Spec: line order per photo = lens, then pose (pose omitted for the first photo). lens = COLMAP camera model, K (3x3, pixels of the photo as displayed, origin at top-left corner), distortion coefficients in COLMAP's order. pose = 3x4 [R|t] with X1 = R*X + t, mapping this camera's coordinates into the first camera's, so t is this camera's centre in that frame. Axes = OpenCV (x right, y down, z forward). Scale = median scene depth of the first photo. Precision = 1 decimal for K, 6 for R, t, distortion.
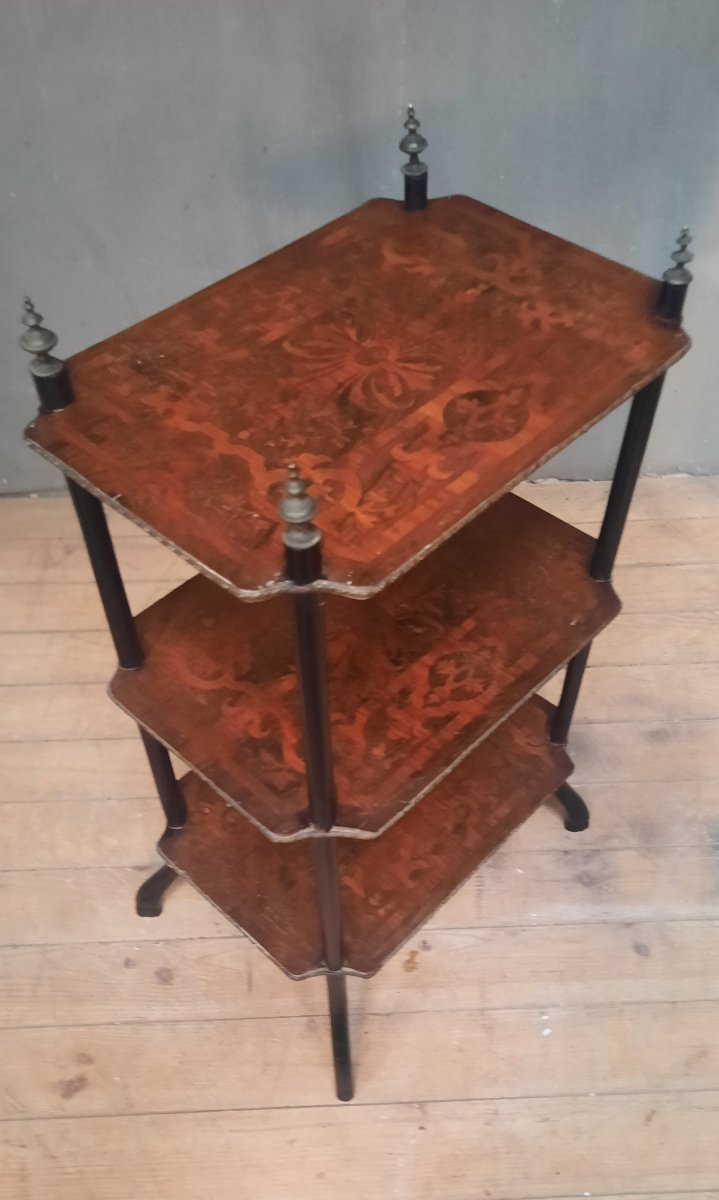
lens RADIAL K [[972.4, 0, 396.1], [0, 972.4, 657.4], [0, 0, 1]] dist [0.037913, -0.001821]
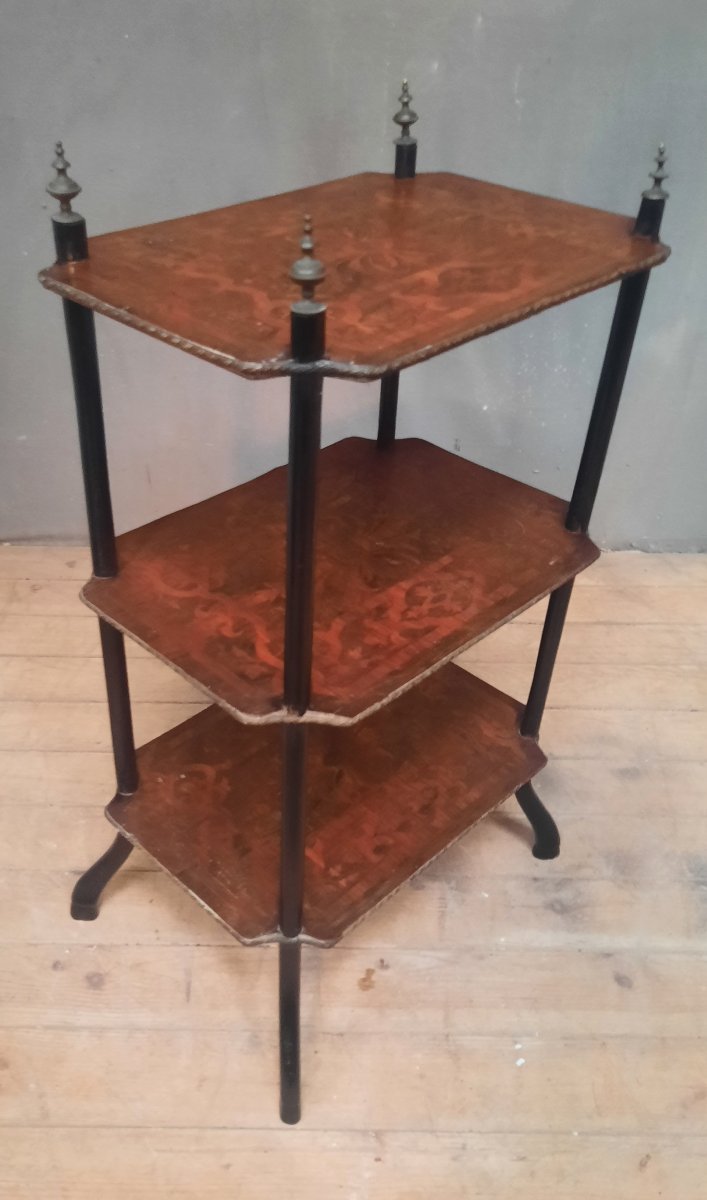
lens RADIAL K [[960.9, 0, 316.6], [0, 960.9, 602.7], [0, 0, 1]] dist [0.041851, -0.017768]
pose [[0.998939, 0.039849, -0.023101, -0.027307], [-0.044293, 0.968658, -0.244418, 0.214668], [0.012637, 0.245182, 0.969395, 0.050927]]
